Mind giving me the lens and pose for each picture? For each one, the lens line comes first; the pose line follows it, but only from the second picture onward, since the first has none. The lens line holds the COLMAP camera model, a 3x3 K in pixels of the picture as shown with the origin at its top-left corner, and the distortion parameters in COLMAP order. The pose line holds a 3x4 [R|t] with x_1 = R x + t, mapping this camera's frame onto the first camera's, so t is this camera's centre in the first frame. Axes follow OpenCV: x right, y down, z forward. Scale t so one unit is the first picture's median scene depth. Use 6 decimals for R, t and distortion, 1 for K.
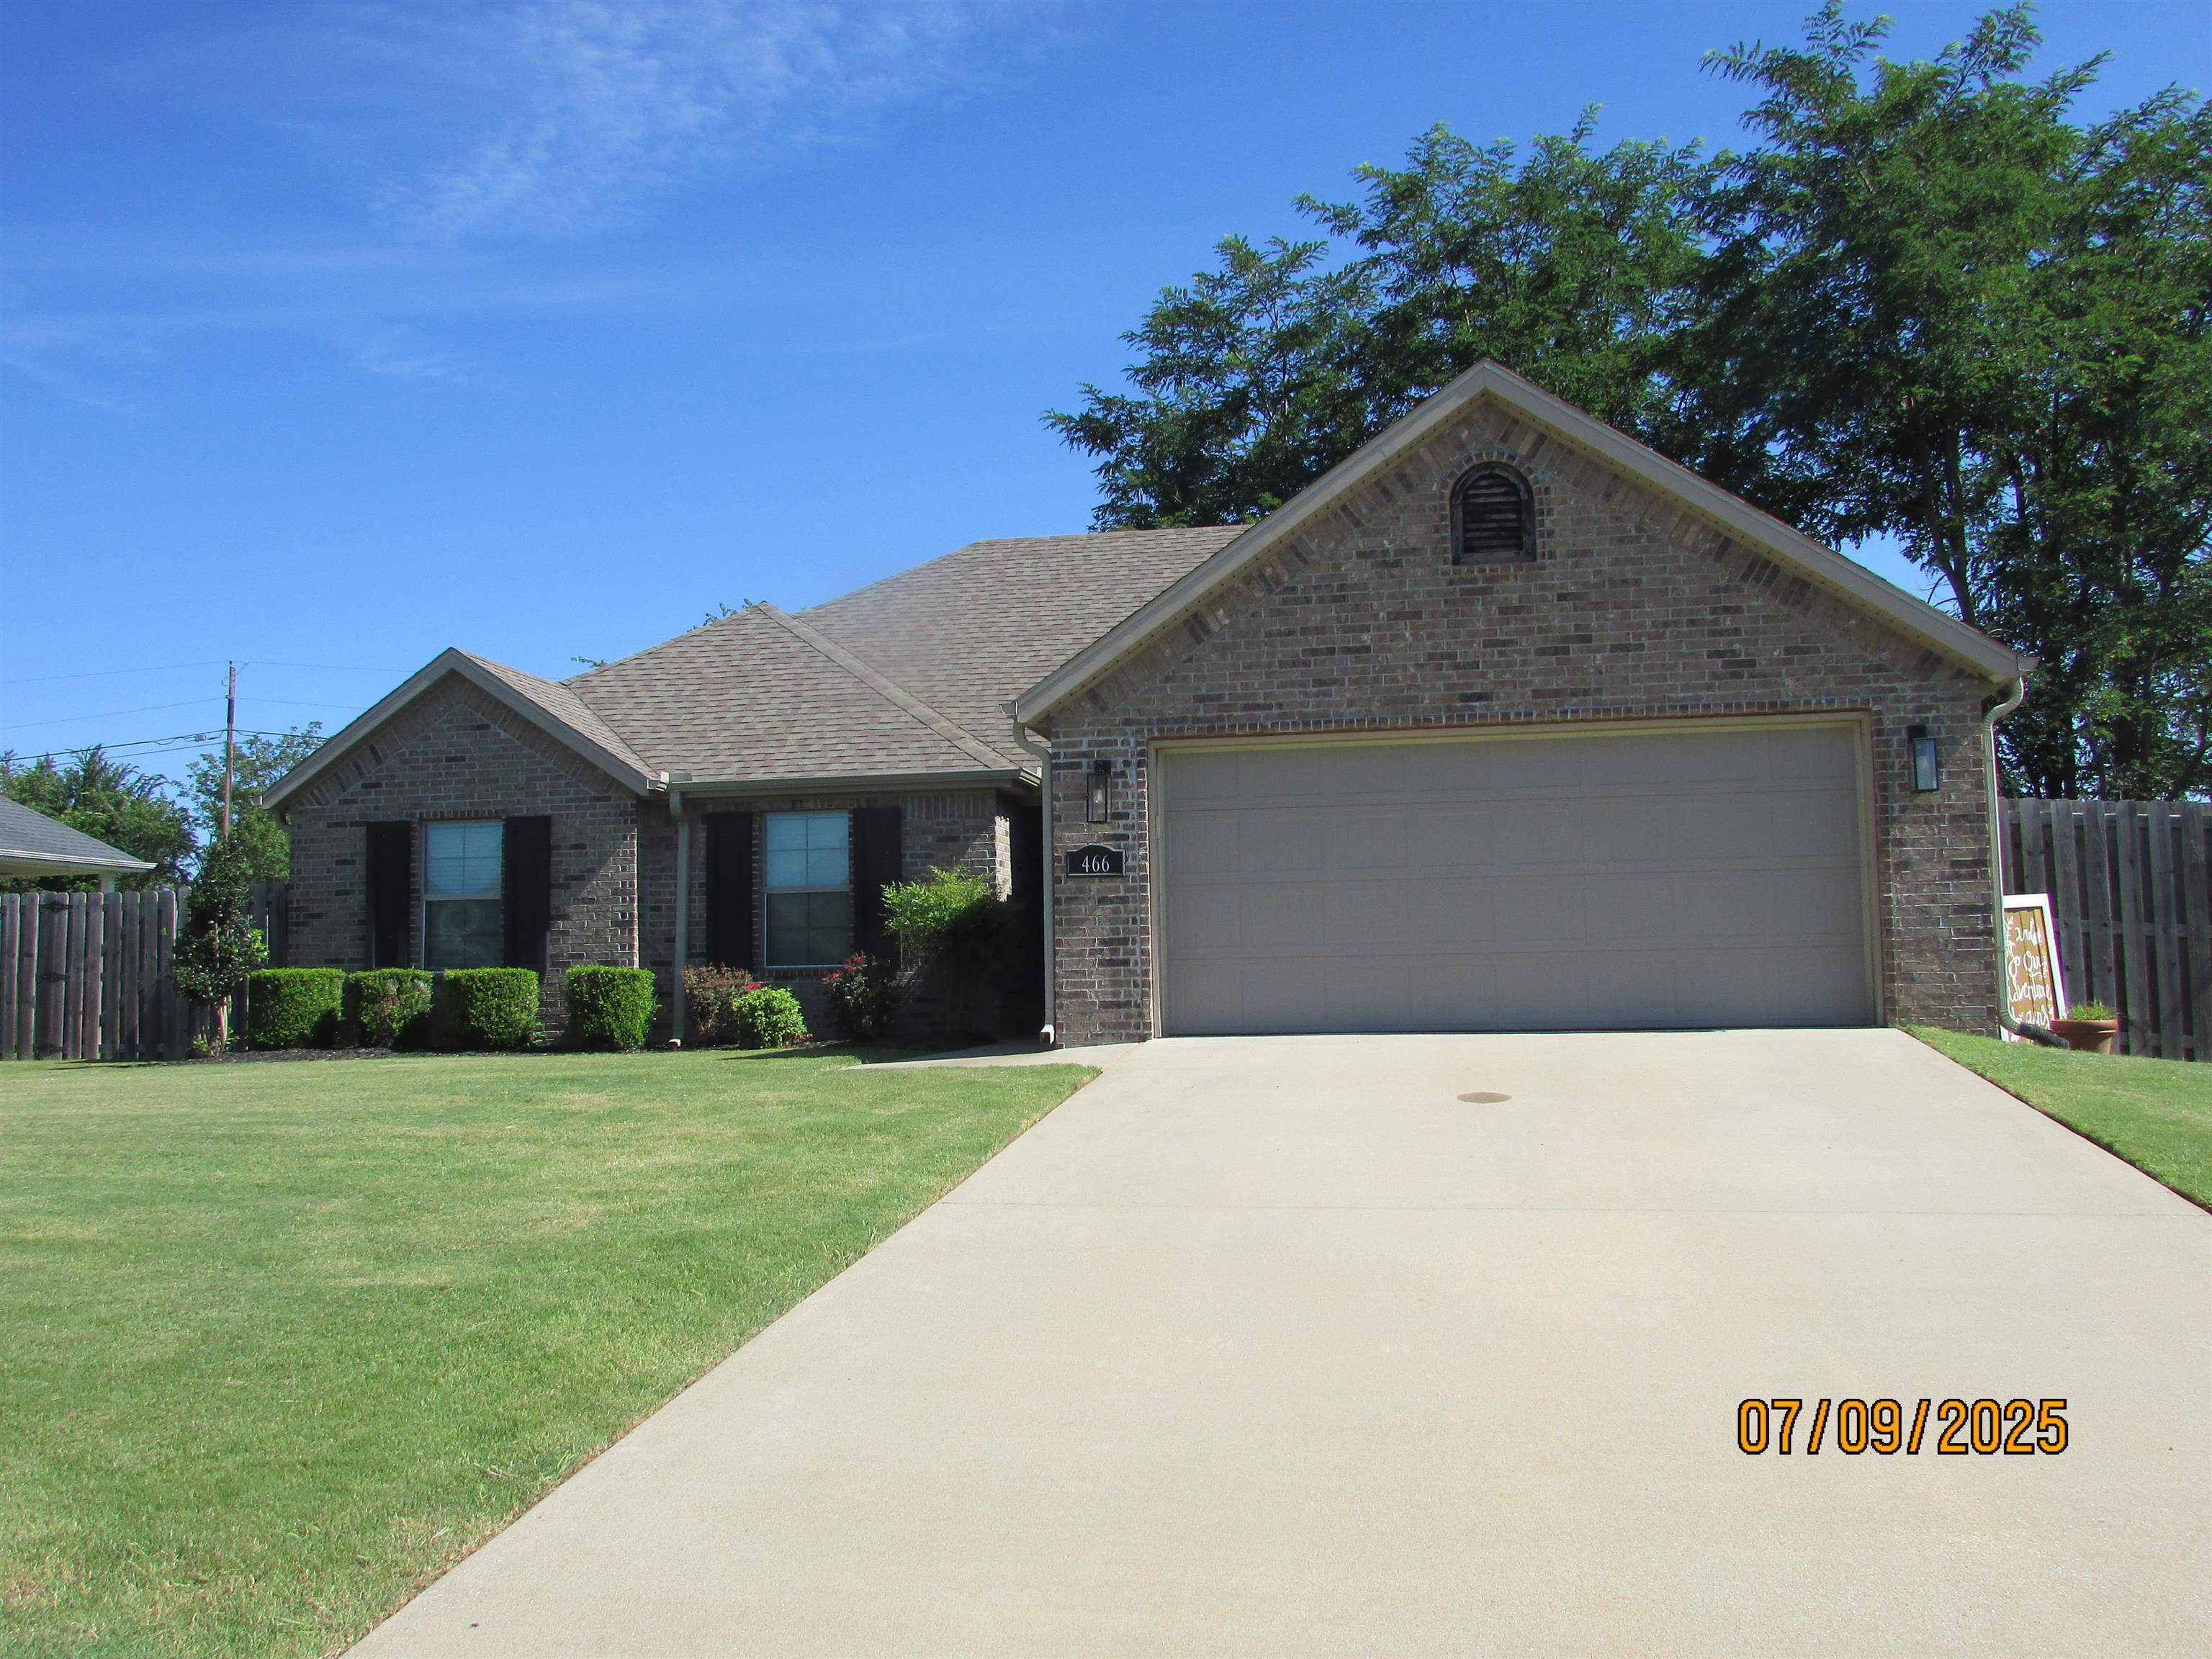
lens RADIAL K [[2068.5, 0, 1106.0], [0, 2068.5, 829.5], [0, 0, 1]] dist [-0.056940, 0.007226]
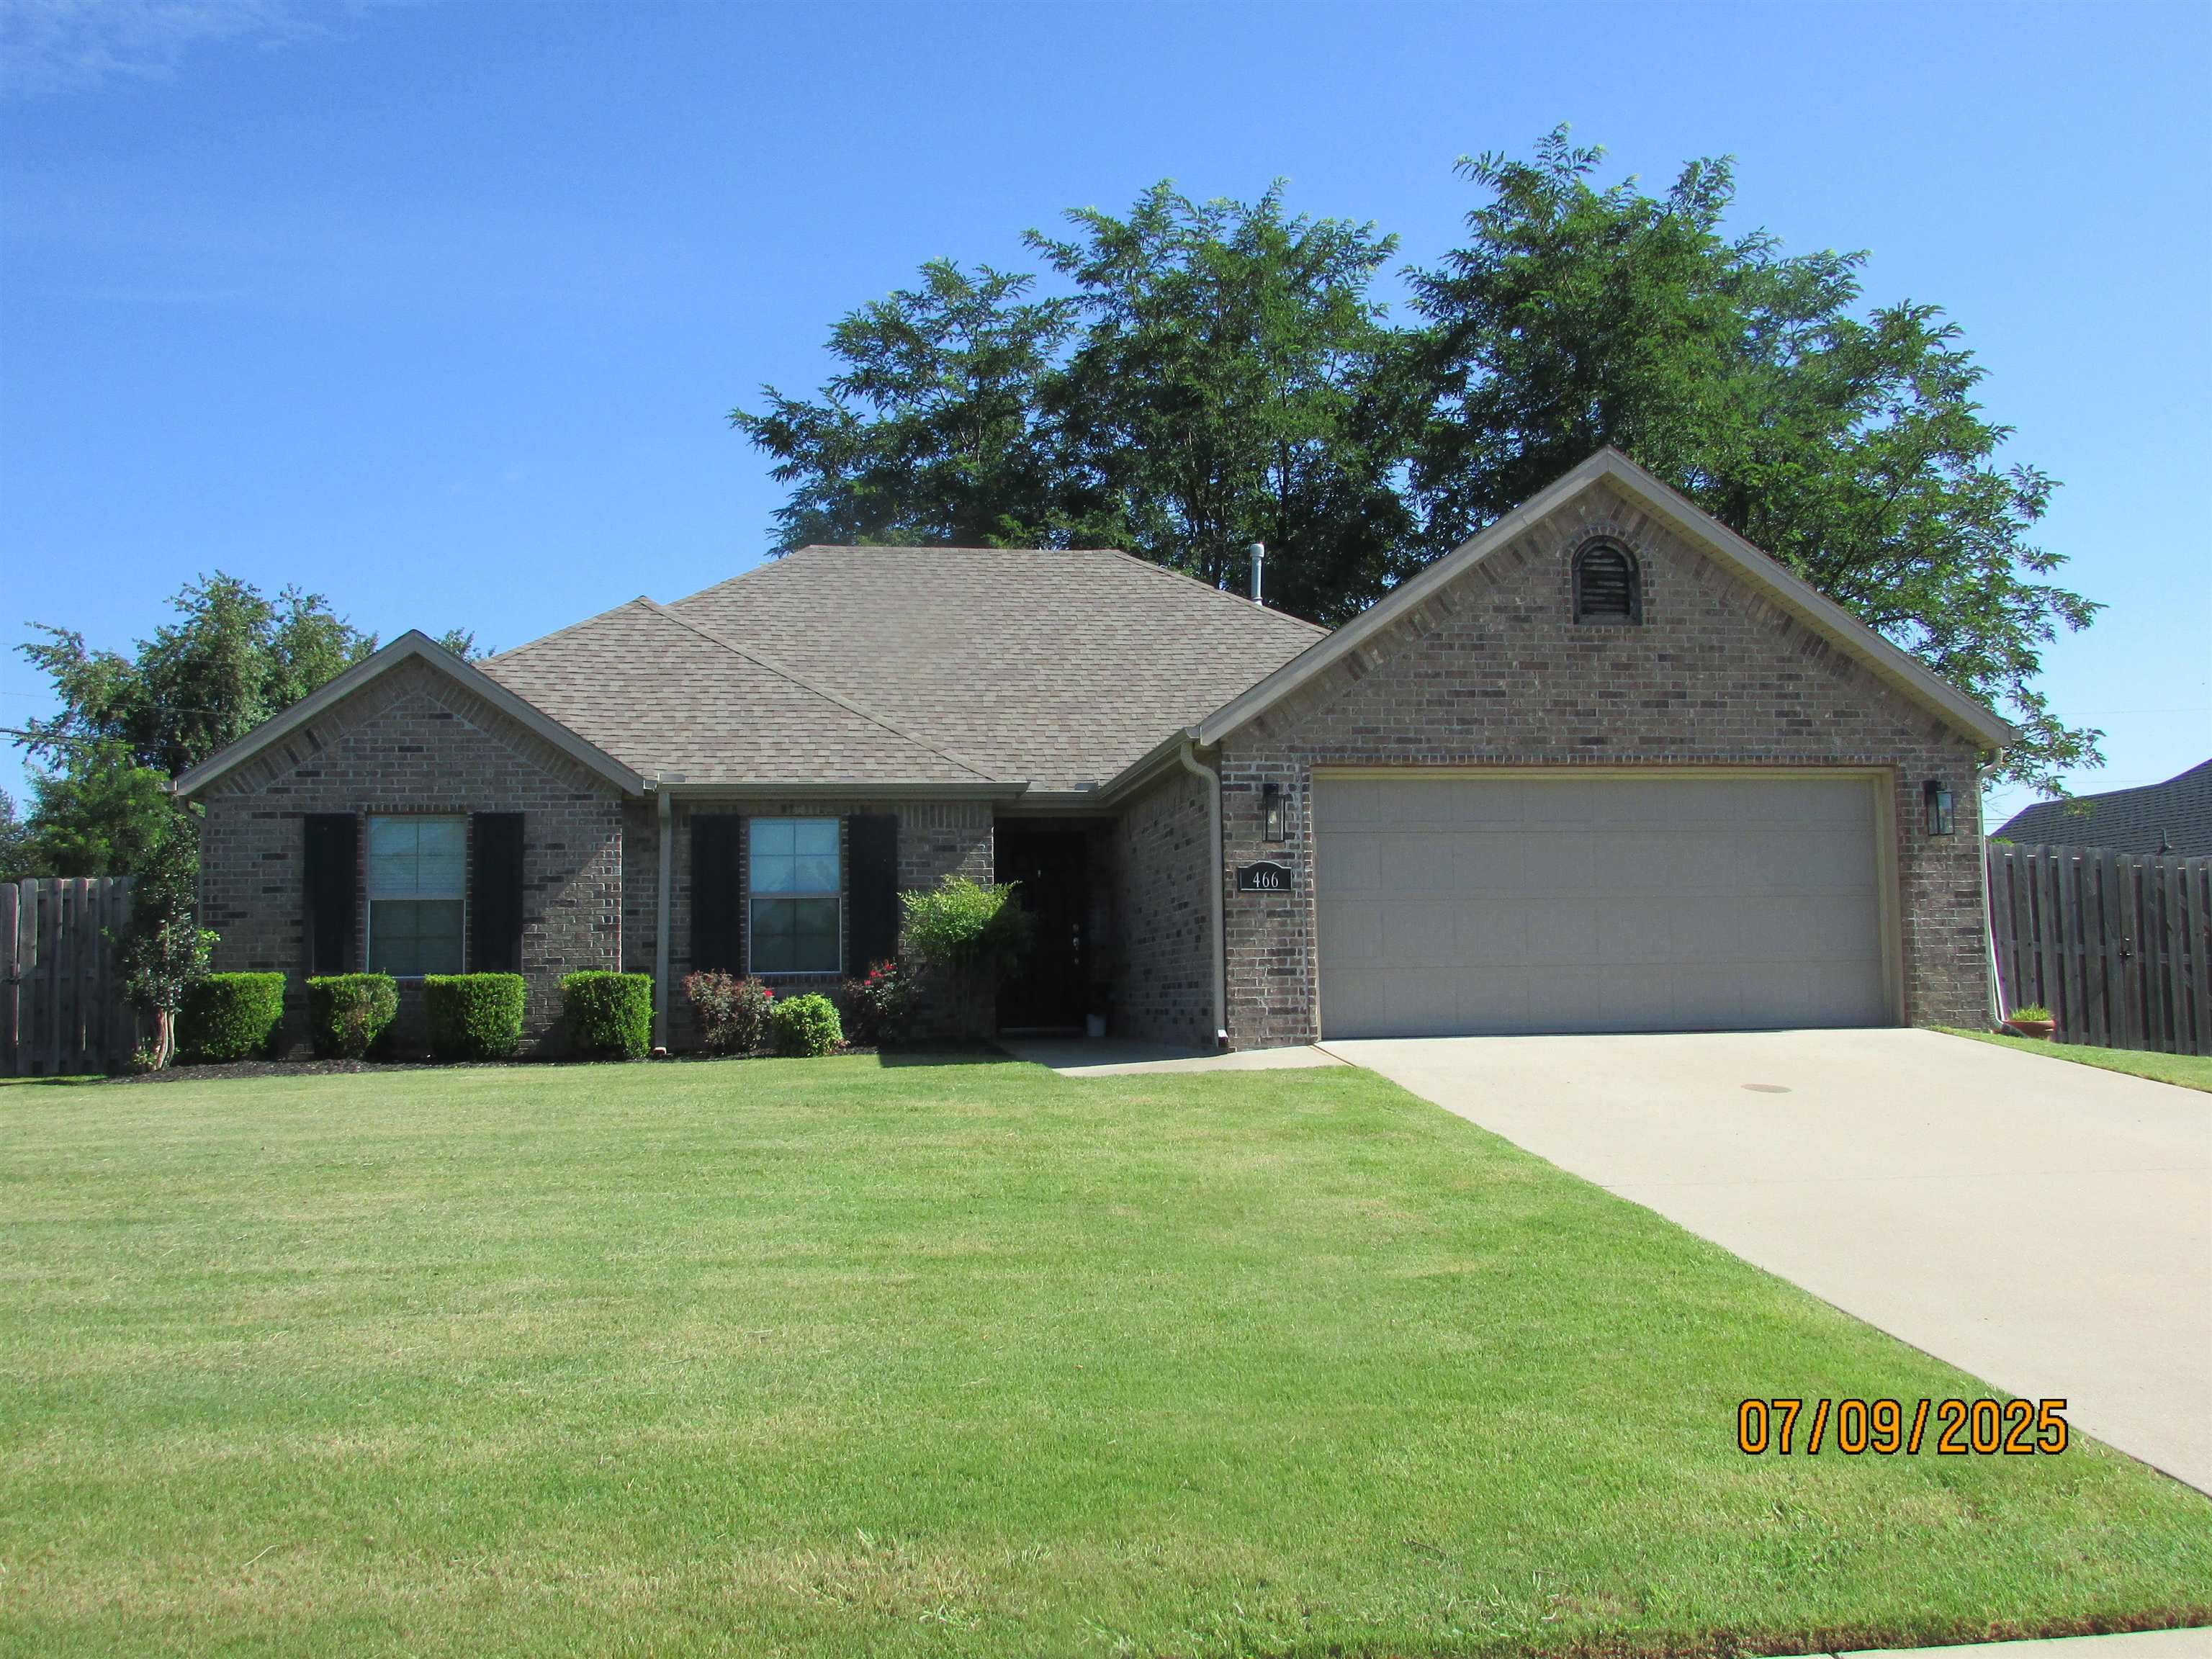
lens RADIAL K [[2068.5, 0, 1106.0], [0, 2068.5, 829.5], [0, 0, 1]] dist [-0.056940, 0.007226]
pose [[0.937846, 0.027383, 0.345969, -0.452008], [-0.026931, 0.999619, -0.006115, -0.000737], [-0.346005, -0.003582, 0.938226, 0.020740]]
